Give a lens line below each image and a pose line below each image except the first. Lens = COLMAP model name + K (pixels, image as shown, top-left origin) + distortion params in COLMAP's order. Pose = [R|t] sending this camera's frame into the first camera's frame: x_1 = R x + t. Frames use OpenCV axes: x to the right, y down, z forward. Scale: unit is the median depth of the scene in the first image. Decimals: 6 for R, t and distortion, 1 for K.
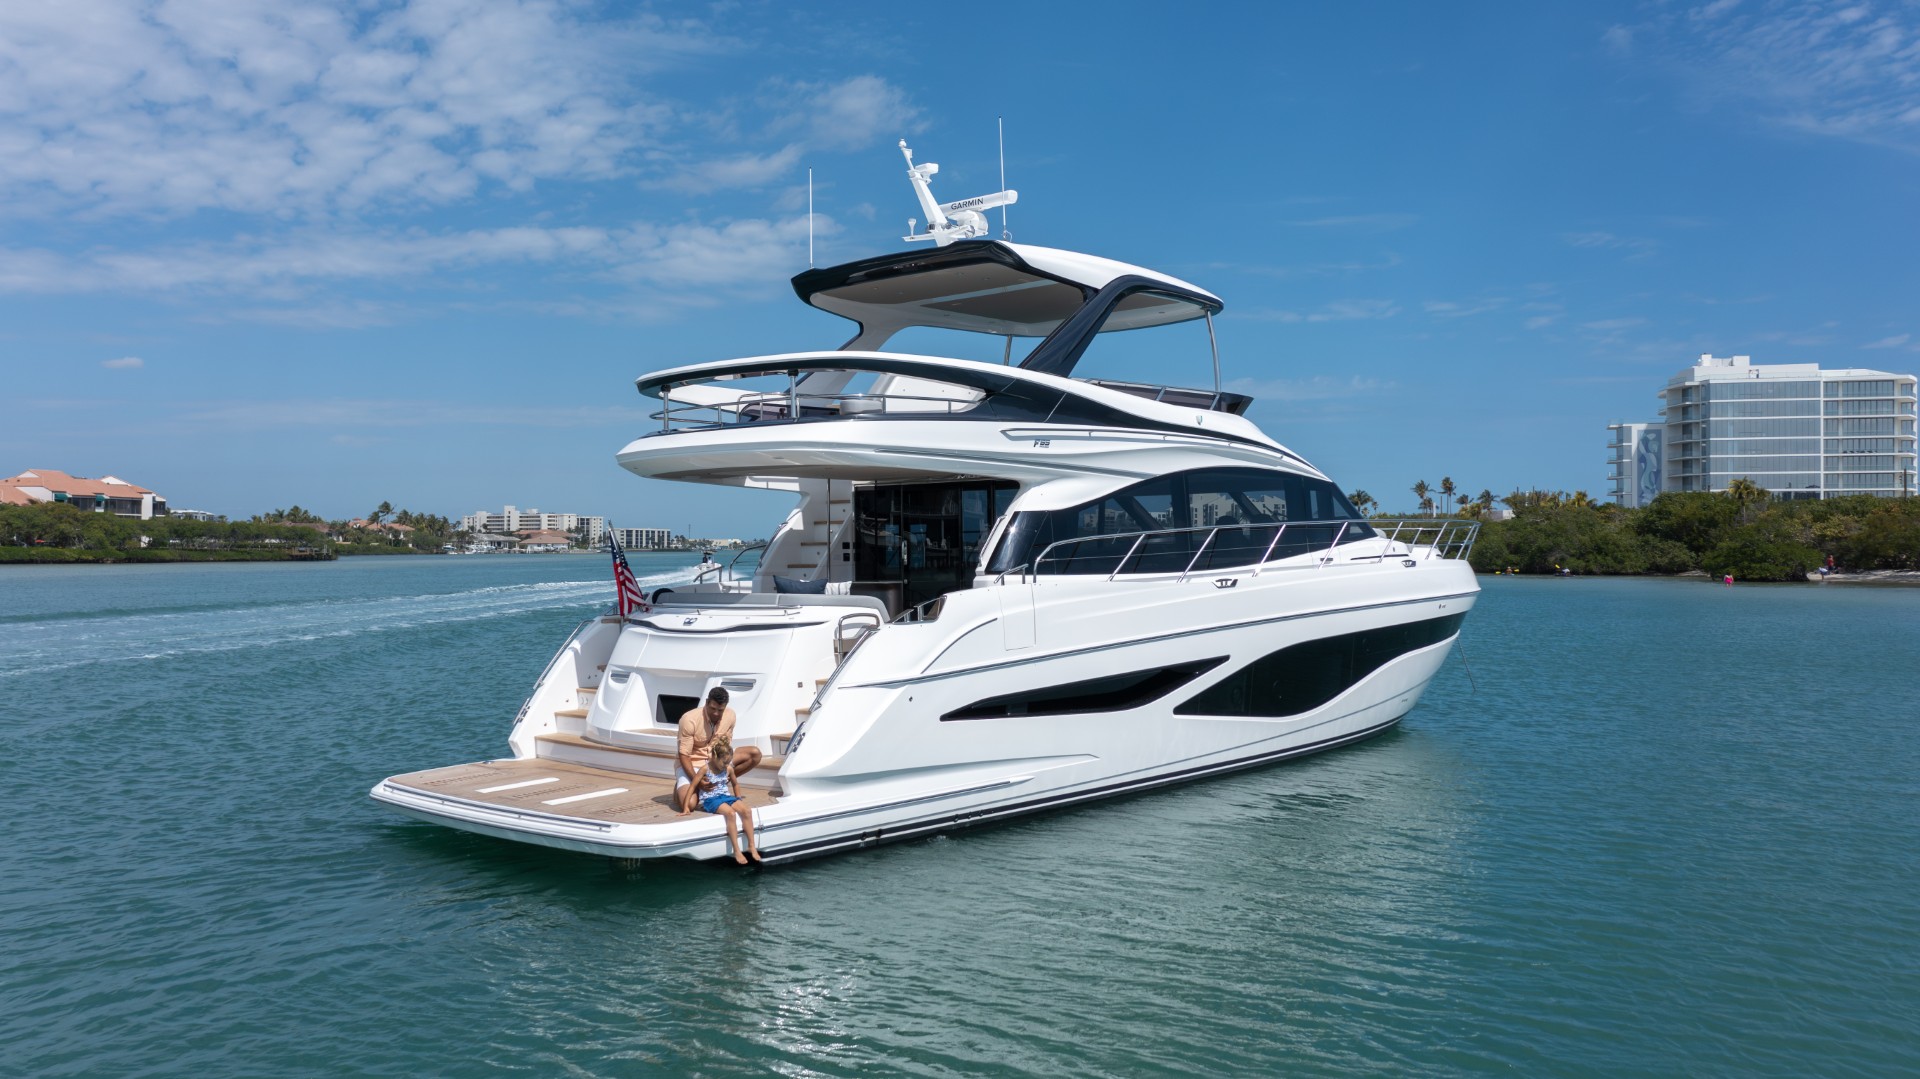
lens RADIAL K [[1491.8, 0, 960.0], [0, 1491.8, 539.5], [0, 0, 1]] dist [-0.001364, -0.000381]
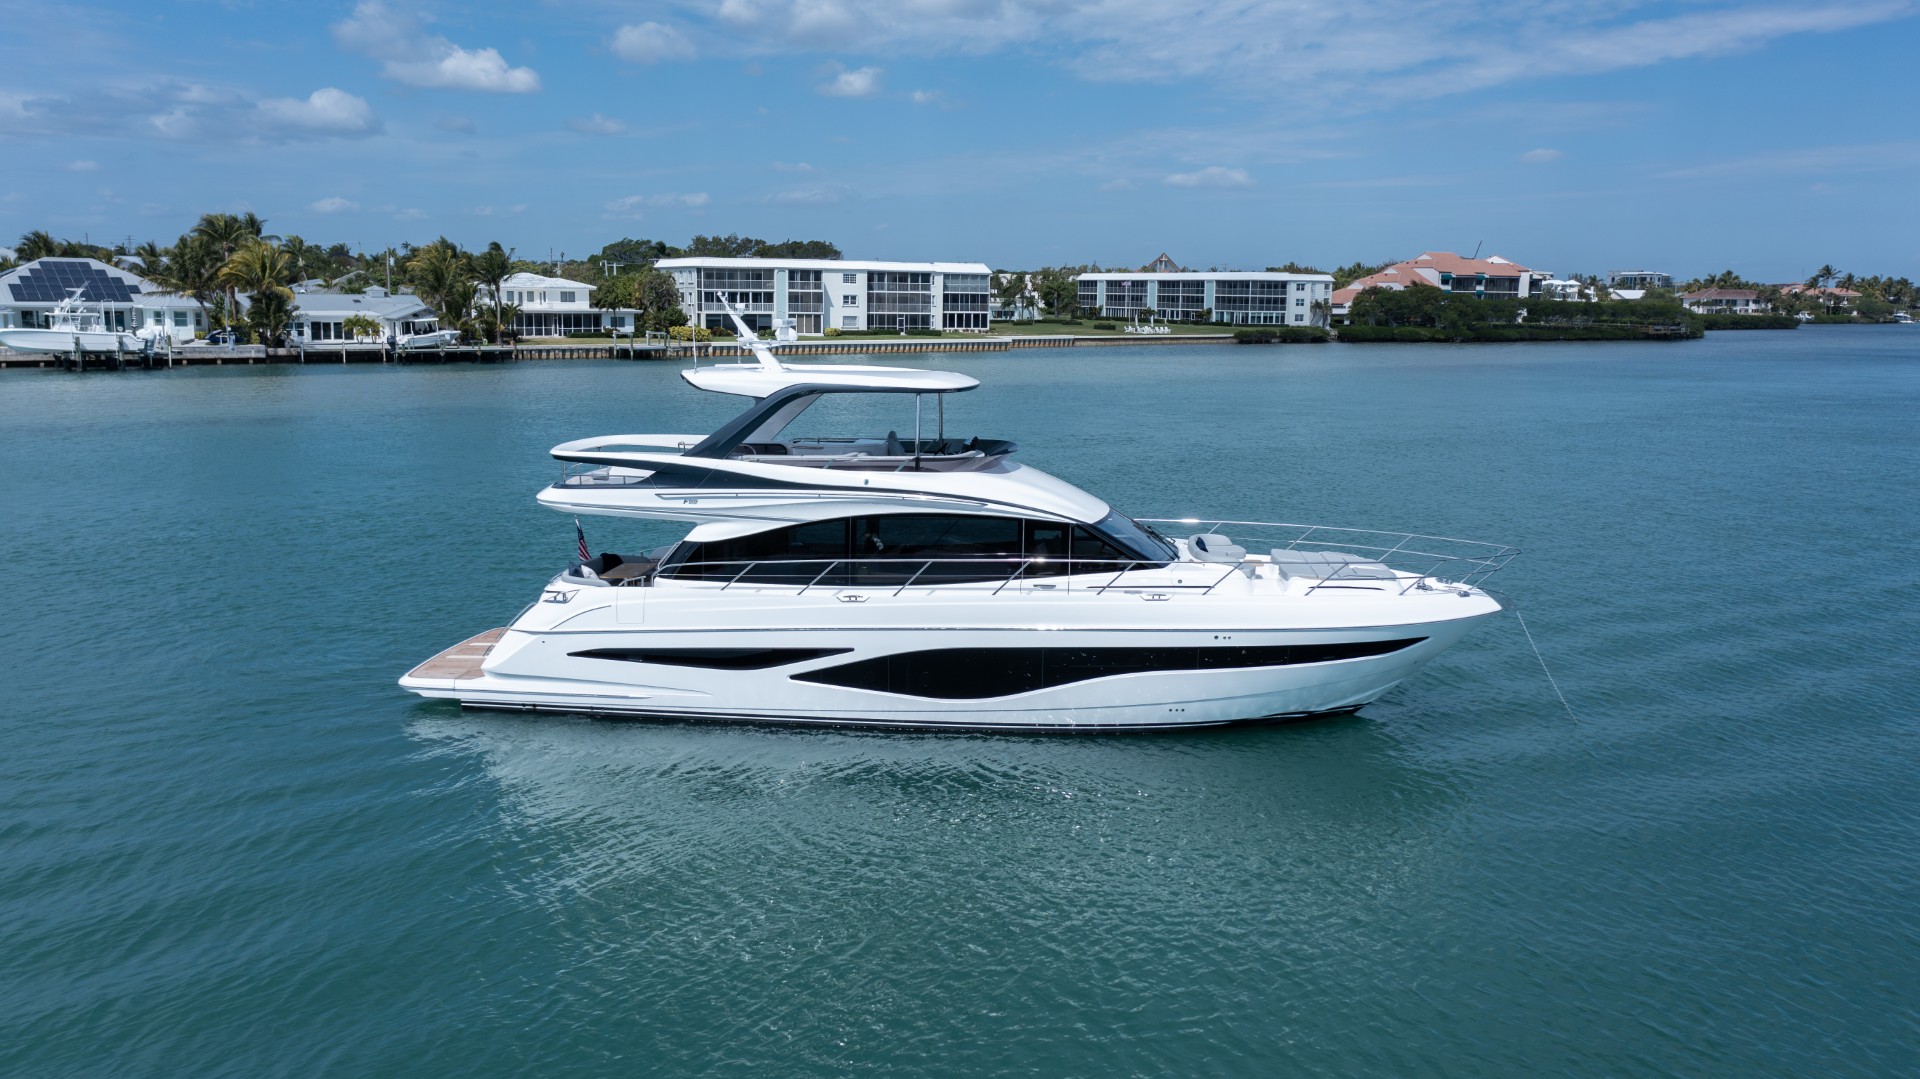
lens RADIAL K [[1506.8, 0, 960.0], [0, 1506.8, 539.5], [0, 0, 1]] dist [0.093265, 0.000524]
pose [[0.572164, 0.145024, -0.807215, 0.159014], [-0.006962, 0.985065, 0.172041, -0.031505], [0.820110, -0.092816, 0.564628, 0.030403]]
